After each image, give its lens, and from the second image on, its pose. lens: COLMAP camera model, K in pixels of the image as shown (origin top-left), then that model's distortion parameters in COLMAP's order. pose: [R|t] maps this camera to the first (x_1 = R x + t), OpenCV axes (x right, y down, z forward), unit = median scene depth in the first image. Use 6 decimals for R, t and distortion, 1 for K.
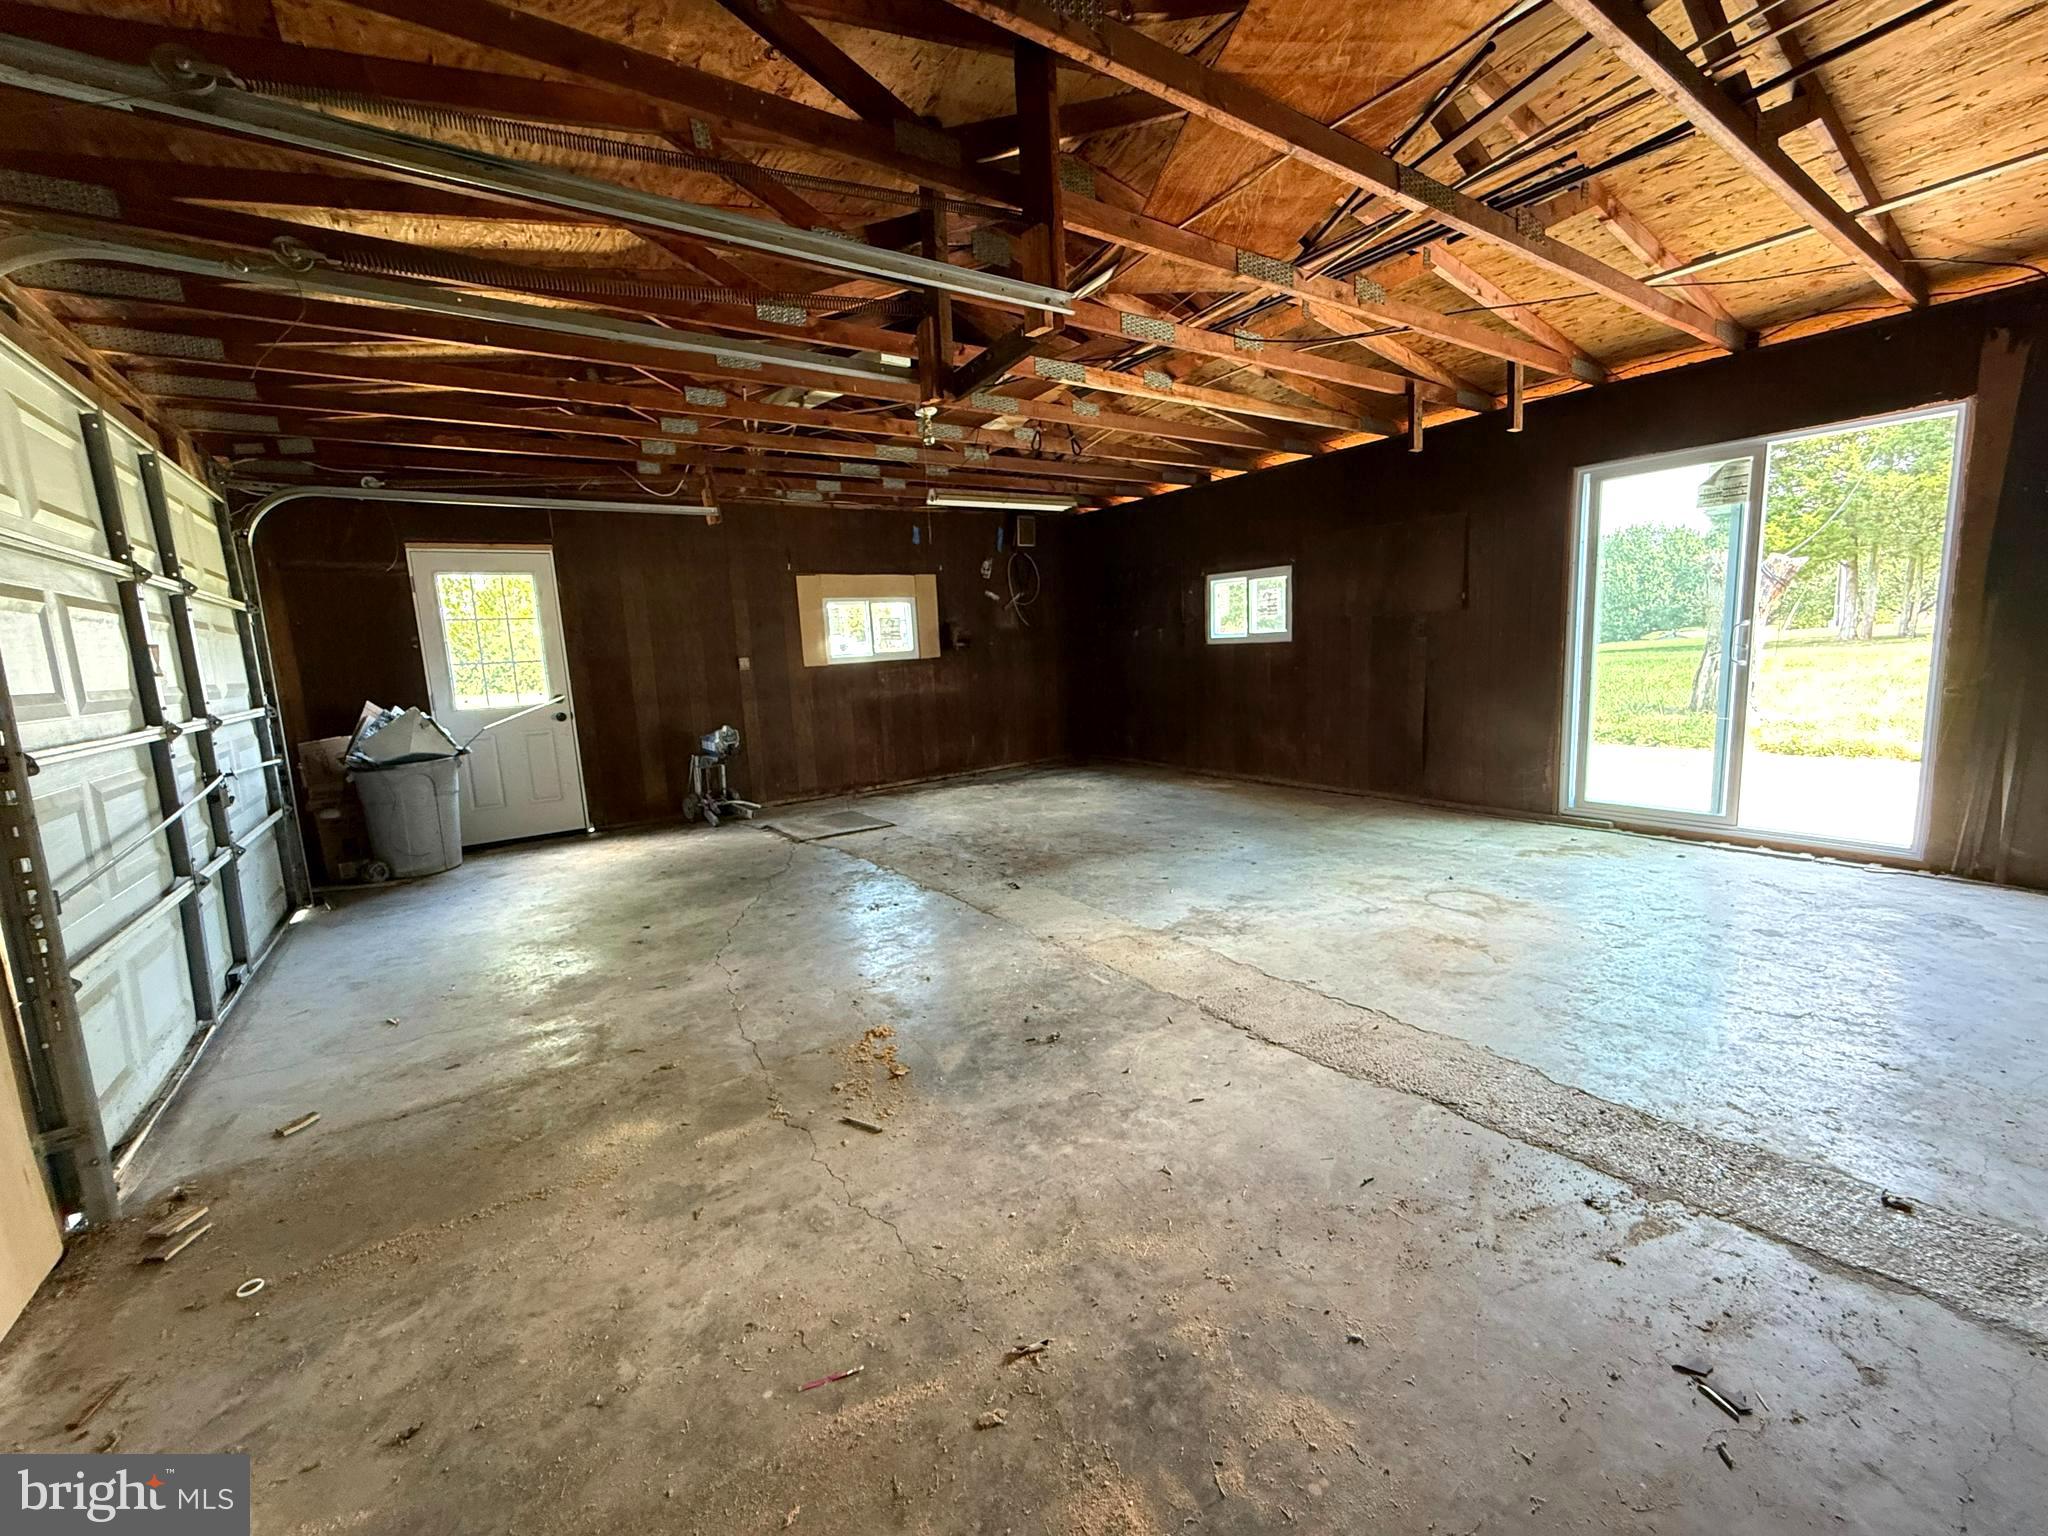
lens RADIAL K [[817.6, 0, 1018.3], [0, 817.6, 767.7], [0, 0, 1]] dist [-0.001408, 0.000263]
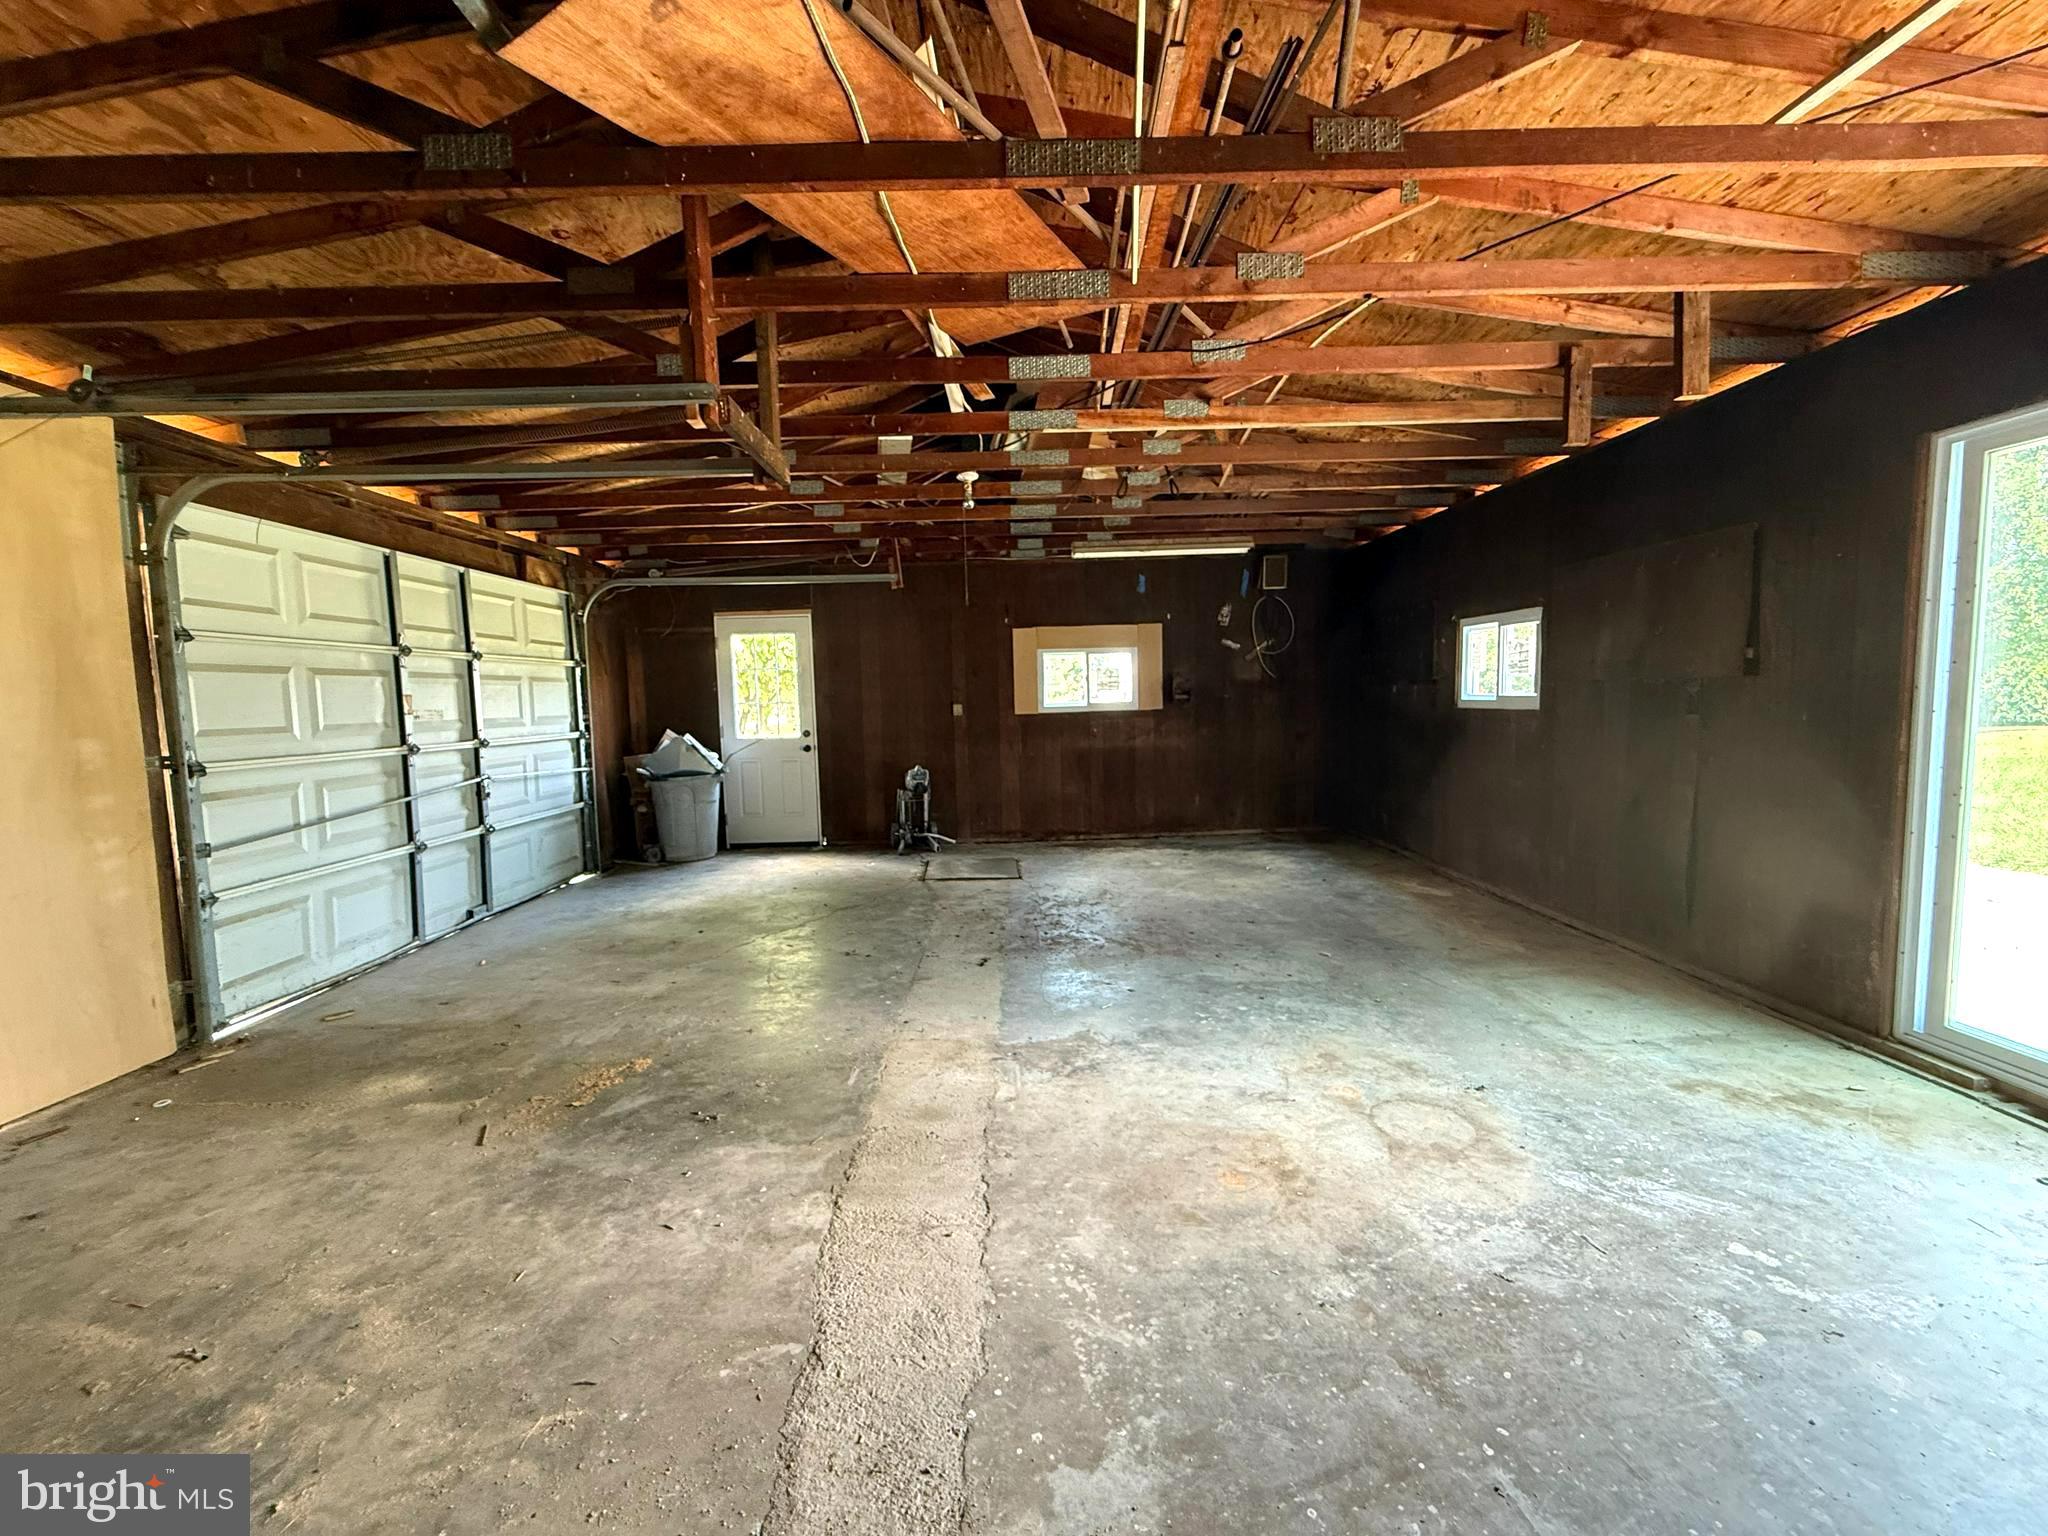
lens RADIAL K [[817.6, 0, 1018.3], [0, 817.6, 766.4], [0, 0, 1]] dist [-0.001408, 0.000263]
pose [[0.830990, 0.077266, -0.550895, 0.610270], [-0.100618, 0.994850, -0.012242, -0.084021], [0.547112, 0.065603, 0.834485, 0.246898]]
